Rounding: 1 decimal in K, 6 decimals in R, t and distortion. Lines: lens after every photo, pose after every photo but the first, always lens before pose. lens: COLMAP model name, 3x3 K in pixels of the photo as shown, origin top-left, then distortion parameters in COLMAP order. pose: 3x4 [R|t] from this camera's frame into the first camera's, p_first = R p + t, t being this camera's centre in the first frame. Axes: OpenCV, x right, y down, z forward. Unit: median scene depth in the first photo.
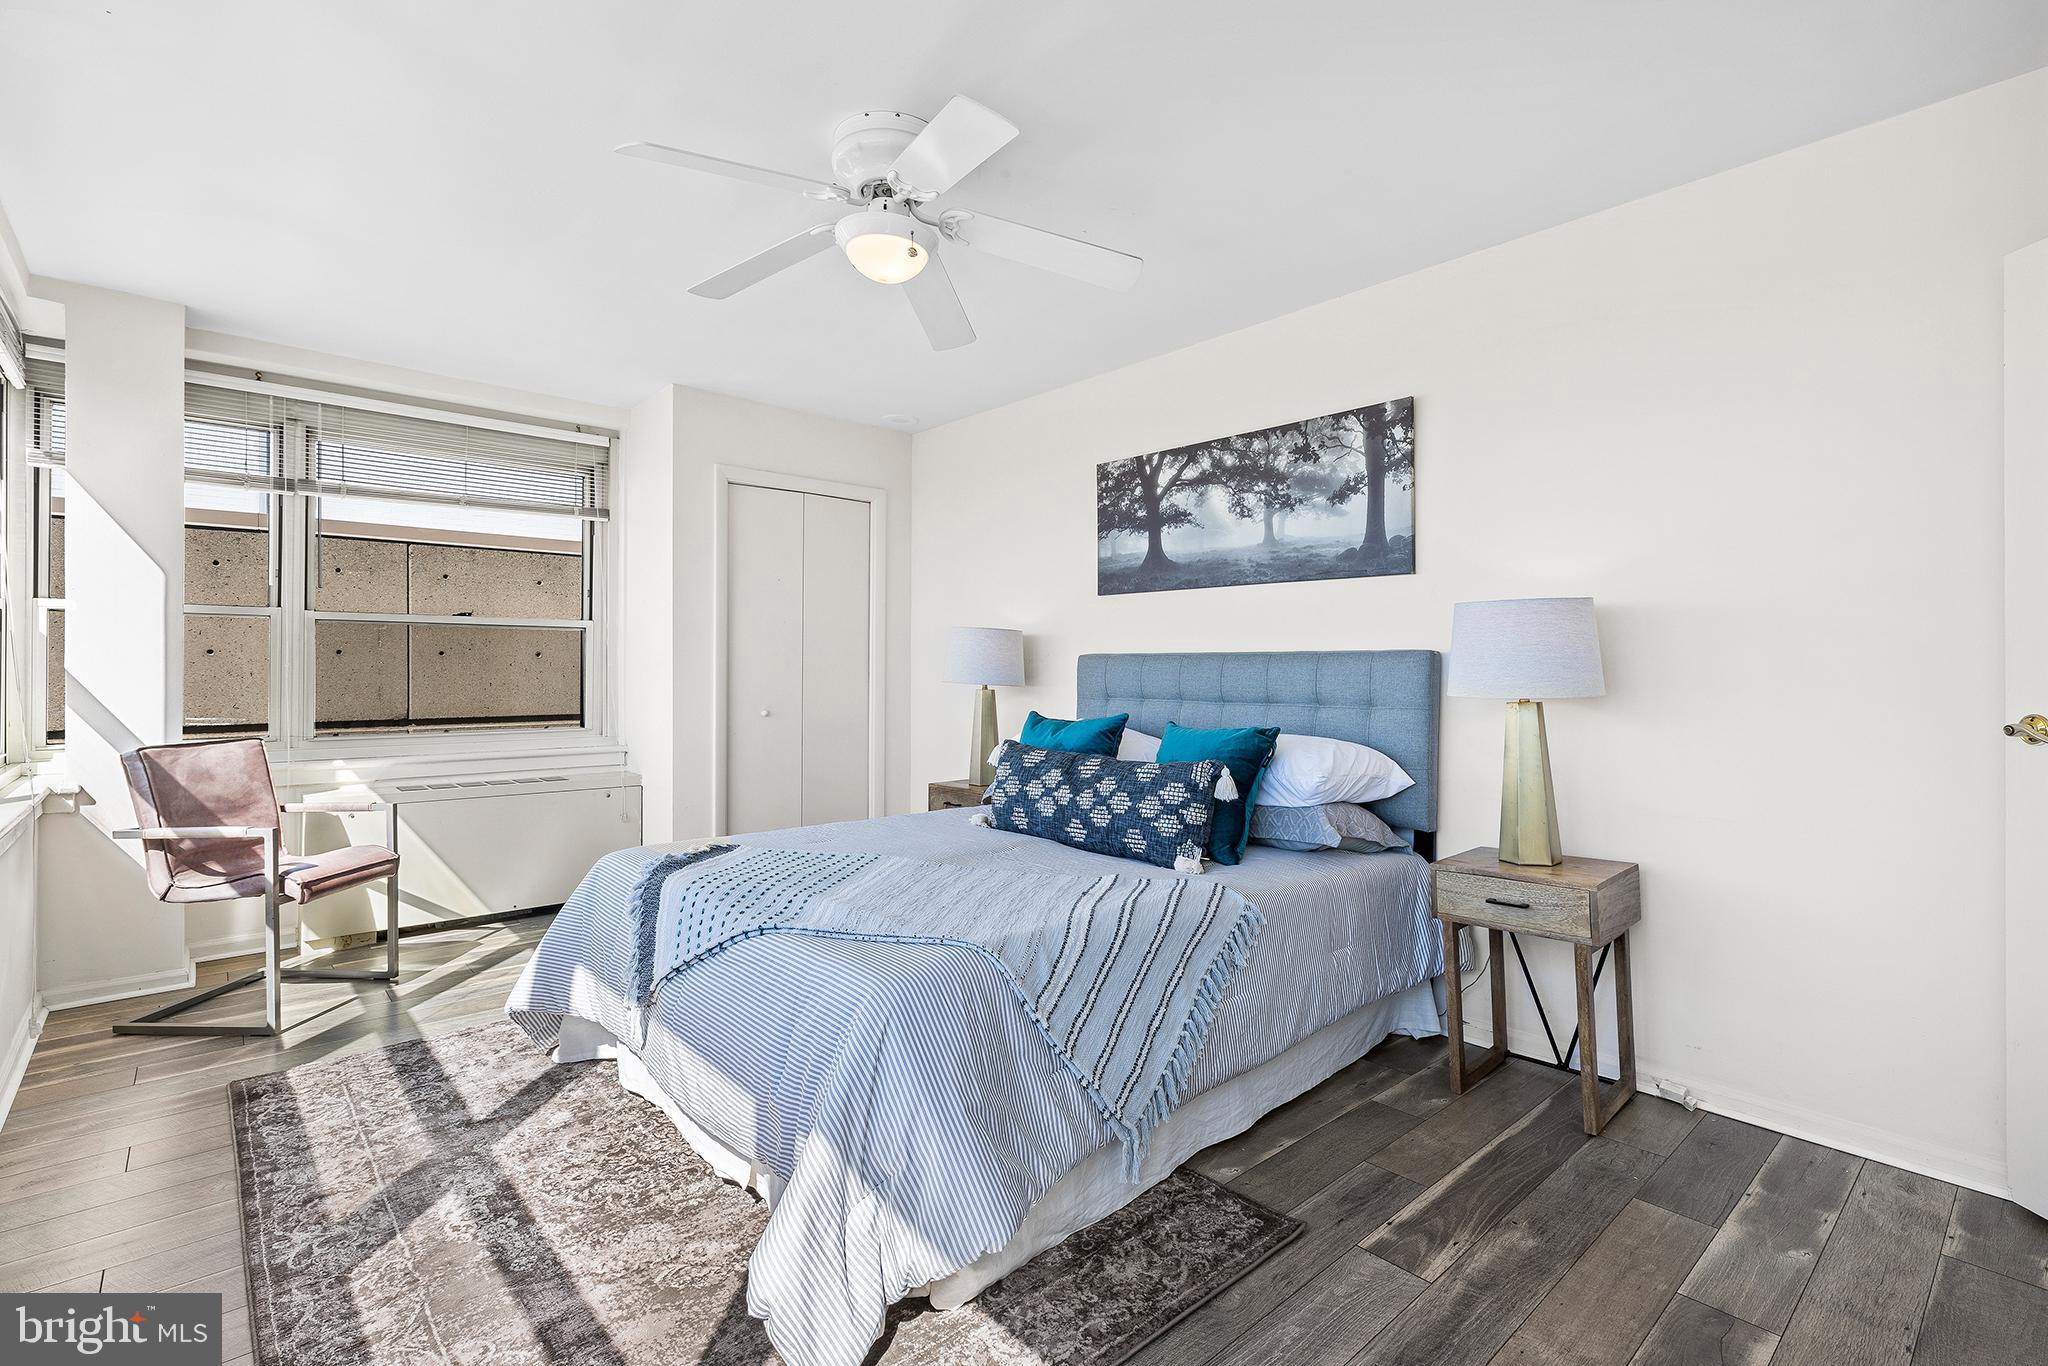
lens RADIAL K [[923.9, 0, 1028.6], [0, 923.9, 673.5], [0, 0, 1]] dist [0.002931, 0.000293]
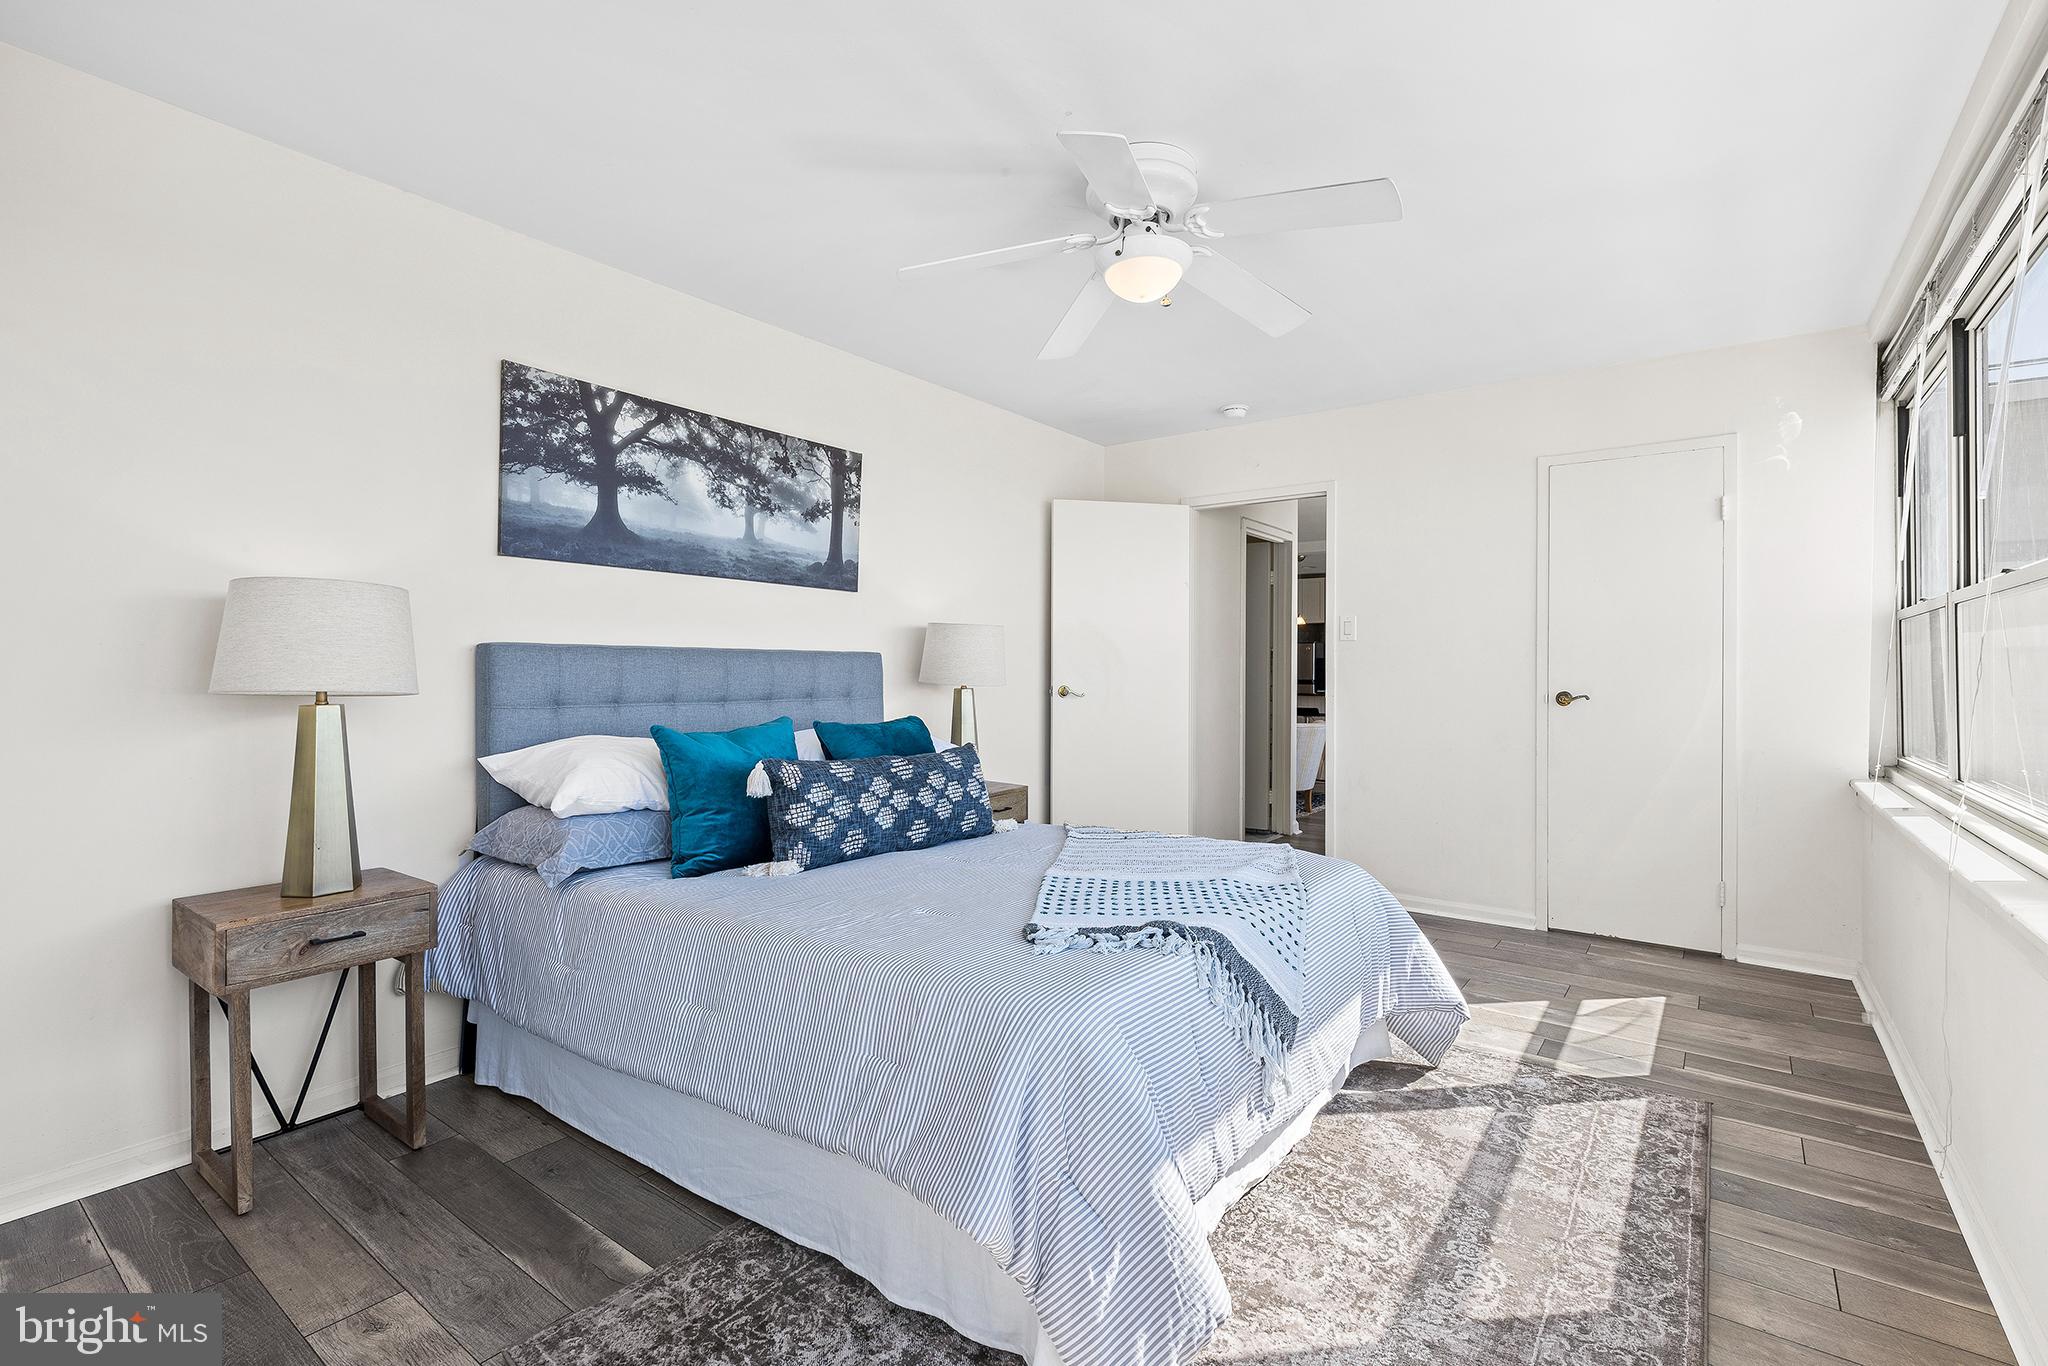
lens RADIAL K [[965.0, 0, 1032.4], [0, 965.0, 650.4], [0, 0, 1]] dist [0.025496, 0.000113]
pose [[-0.215449, 0.014527, 0.976407, -0.829036], [-0.000460, 0.999888, -0.014978, -0.006619], [-0.976515, -0.003676, -0.215418, 0.930358]]
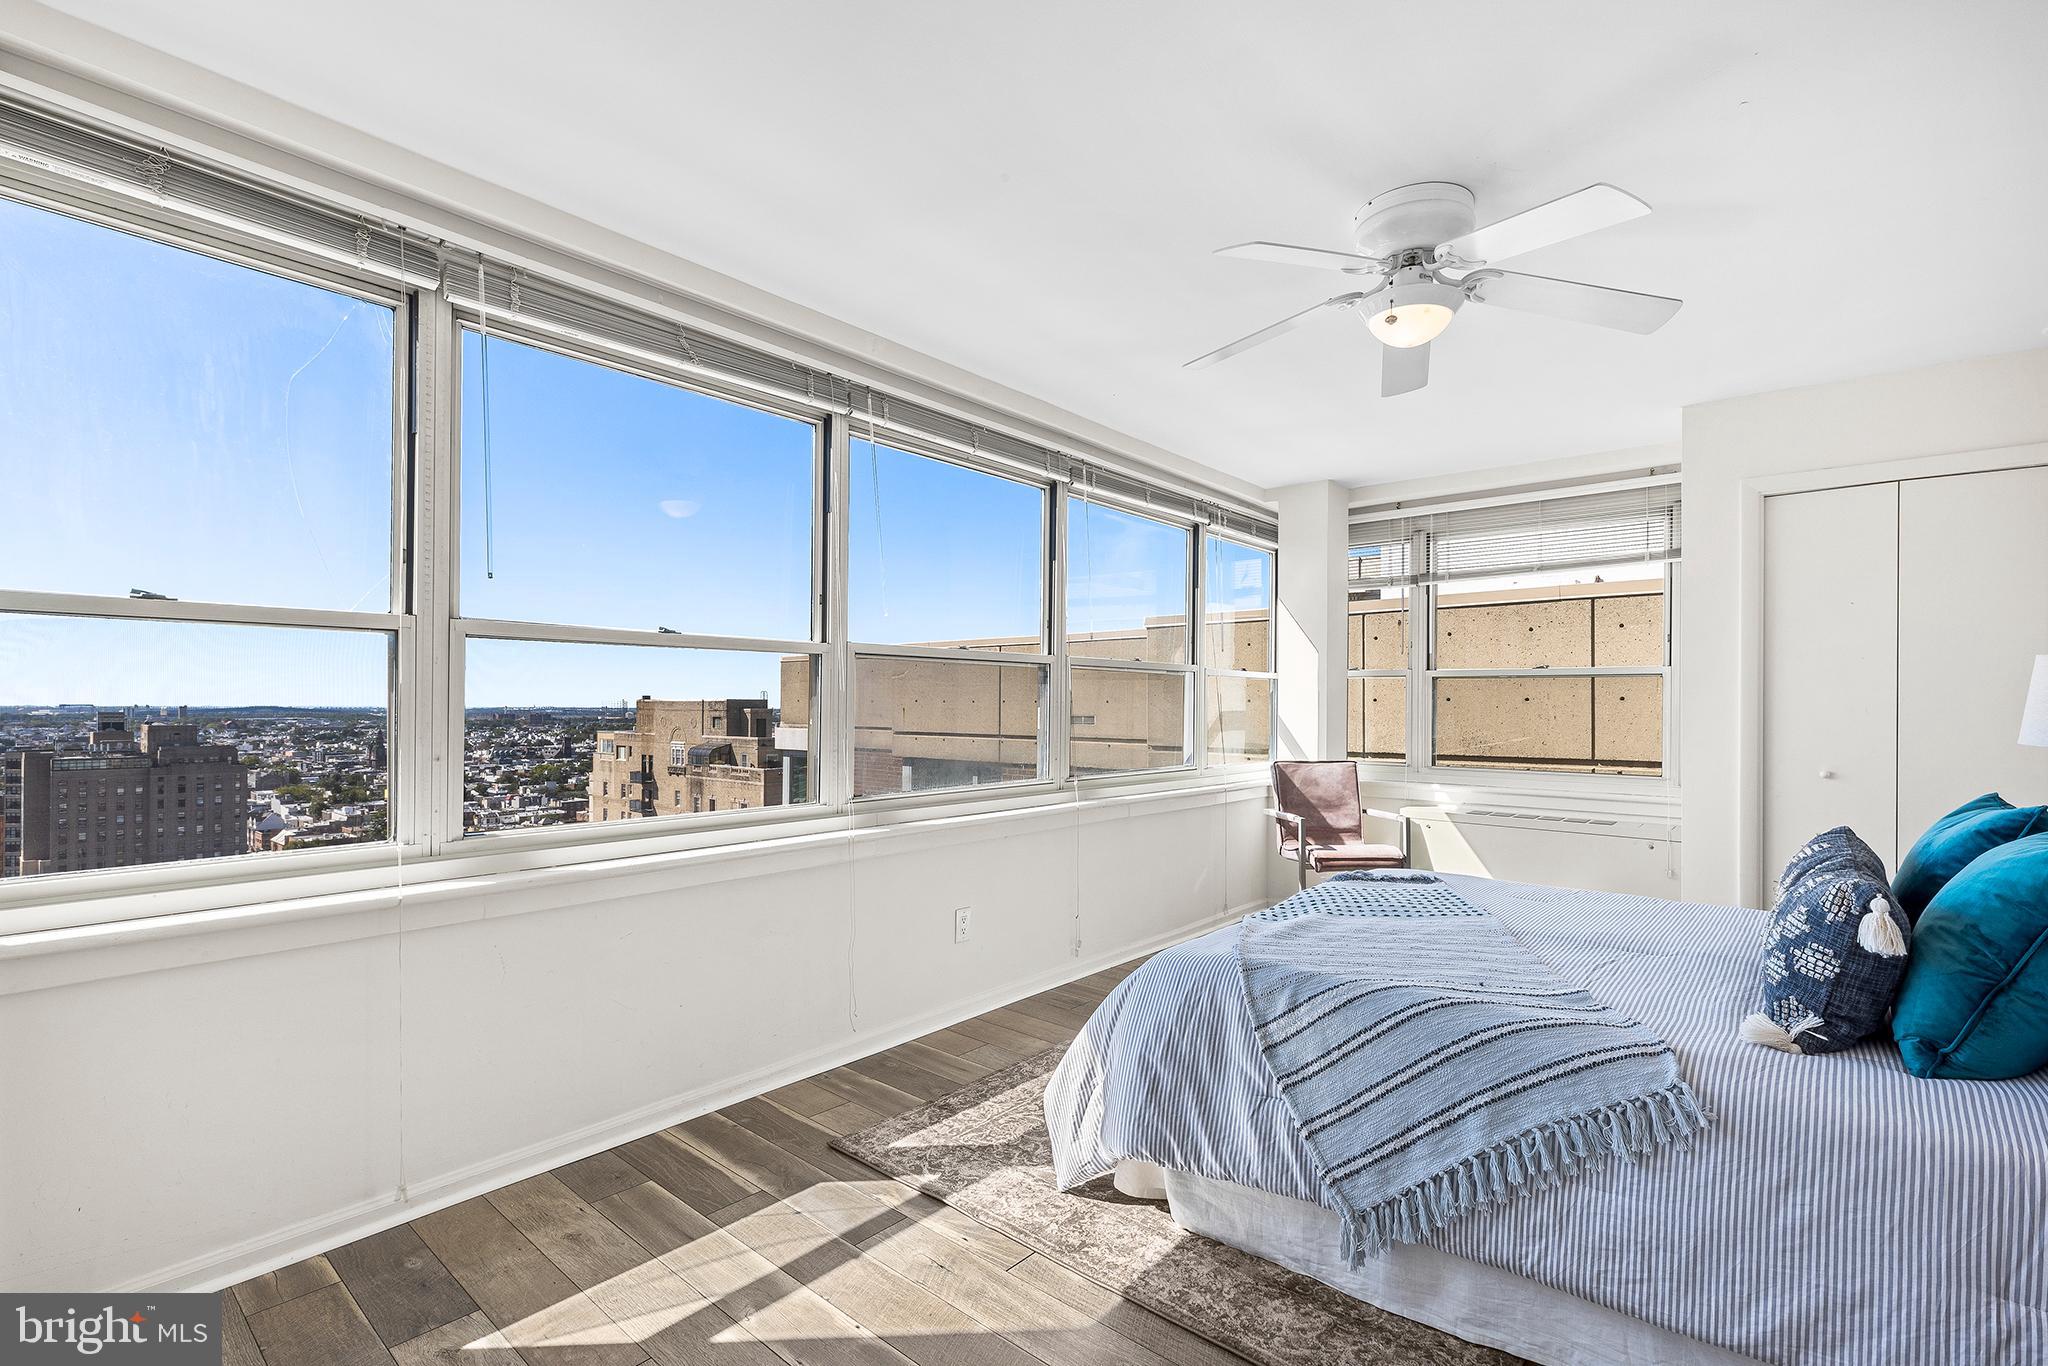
lens RADIAL K [[931.3, 0, 1034.1], [0, 931.3, 691.8], [0, 0, 1]] dist [0.001368, 0.000362]
pose [[0.136409, -0.015667, -0.990529, 0.568257], [-0.009803, 0.999805, -0.017164, -0.009956], [0.990604, 0.012052, 0.136229, 0.303171]]
